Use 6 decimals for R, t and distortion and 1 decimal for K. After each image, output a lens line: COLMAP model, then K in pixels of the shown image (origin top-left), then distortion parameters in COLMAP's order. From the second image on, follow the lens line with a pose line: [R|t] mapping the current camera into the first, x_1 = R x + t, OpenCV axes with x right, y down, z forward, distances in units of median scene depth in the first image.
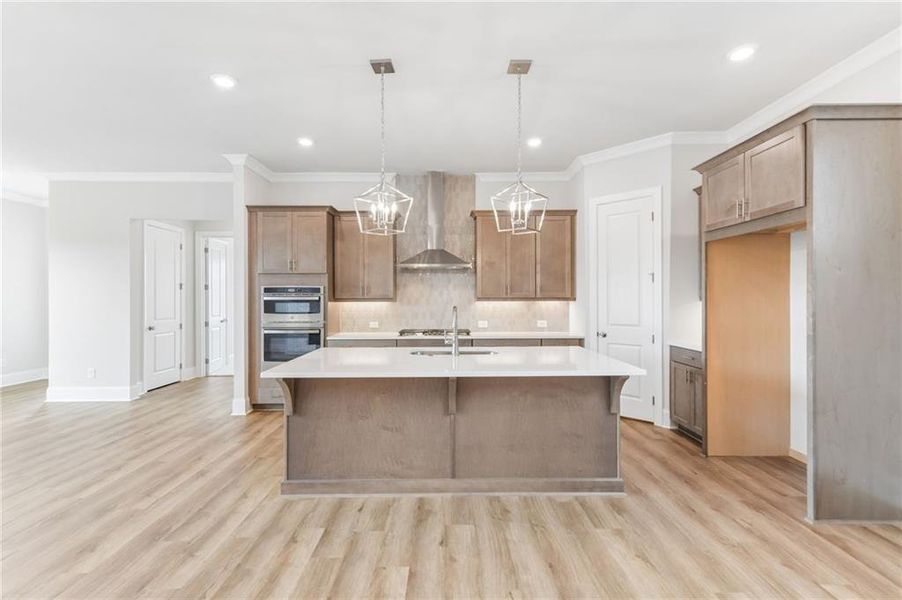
lens RADIAL K [[409.1, 0, 449.5], [0, 409.1, 298.8], [0, 0, 1]] dist [0.009097, 0.000938]
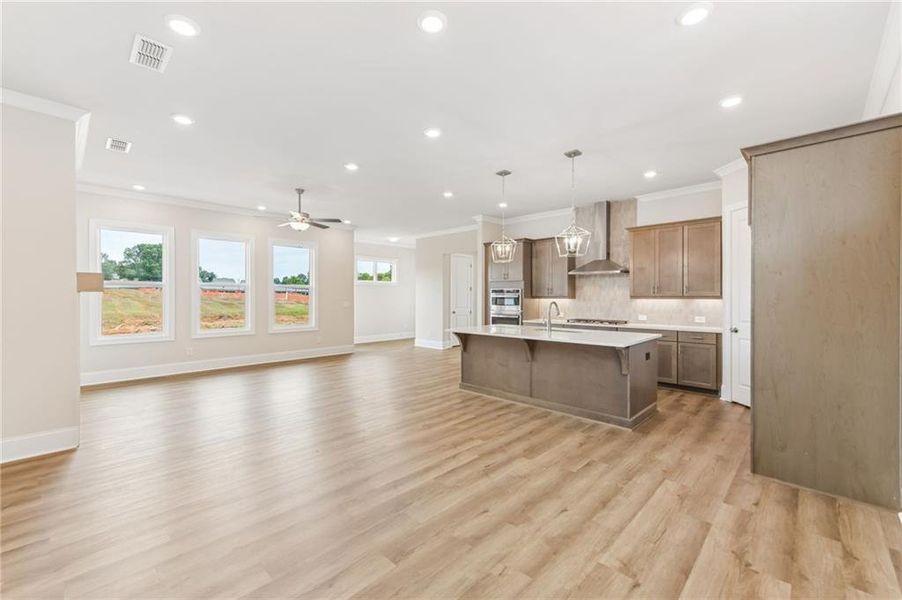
lens RADIAL K [[371.7, 0, 449.9], [0, 371.7, 297.4], [0, 0, 1]] dist [0.002496, 0.000089]
pose [[0.713544, 0.006220, -0.700583, 0.527811], [-0.004674, 0.999981, 0.004117, -0.001095], [0.700595, 0.000337, 0.713559, -0.238107]]
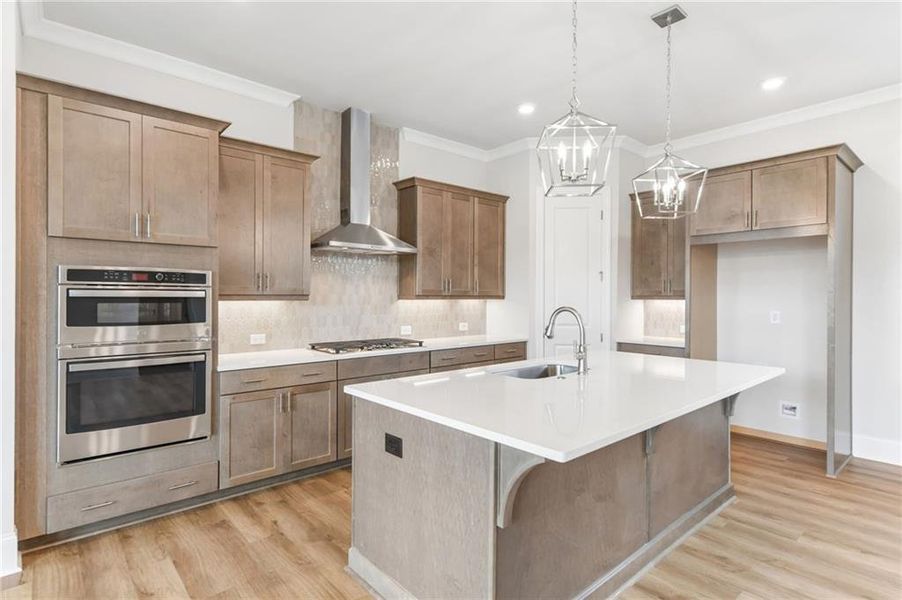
lens RADIAL K [[458.7, 0, 449.7], [0, 458.7, 295.2], [0, 0, 1]] dist [0.011263, -0.001140]
pose [[0.758102, 0.006579, 0.652103, -0.478029], [-0.004943, 0.999978, -0.004342, 0.001304], [-0.652117, 0.000068, 0.758118, 0.359958]]
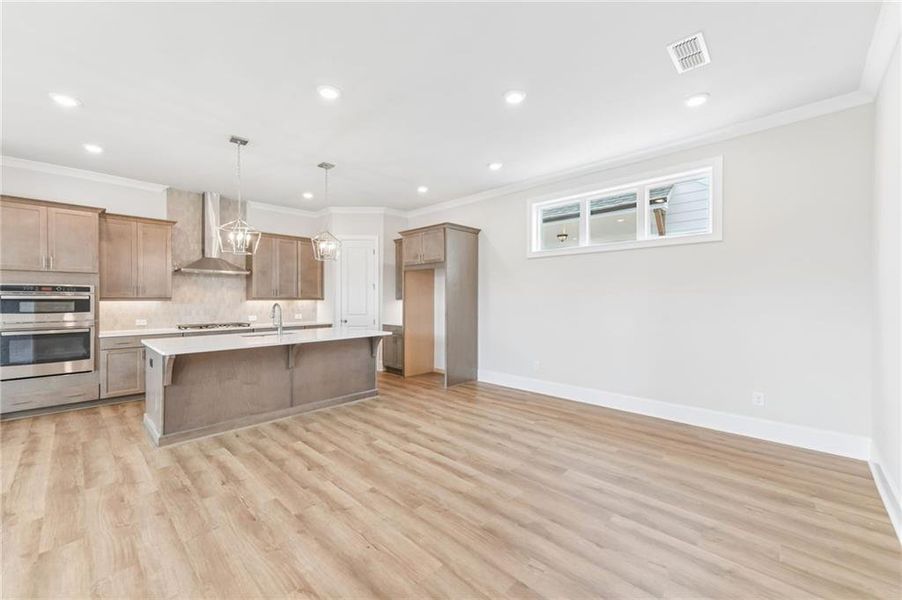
lens RADIAL K [[358.0, 0, 446.1], [0, 358.0, 298.9], [0, 0, 1]] dist [0.015099, 0.001557]
pose [[0.703594, 0.002776, 0.710597, -0.346087], [-0.001747, 0.999996, -0.002177, 0.002940], [-0.710600, 0.000290, 0.703596, -0.273368]]
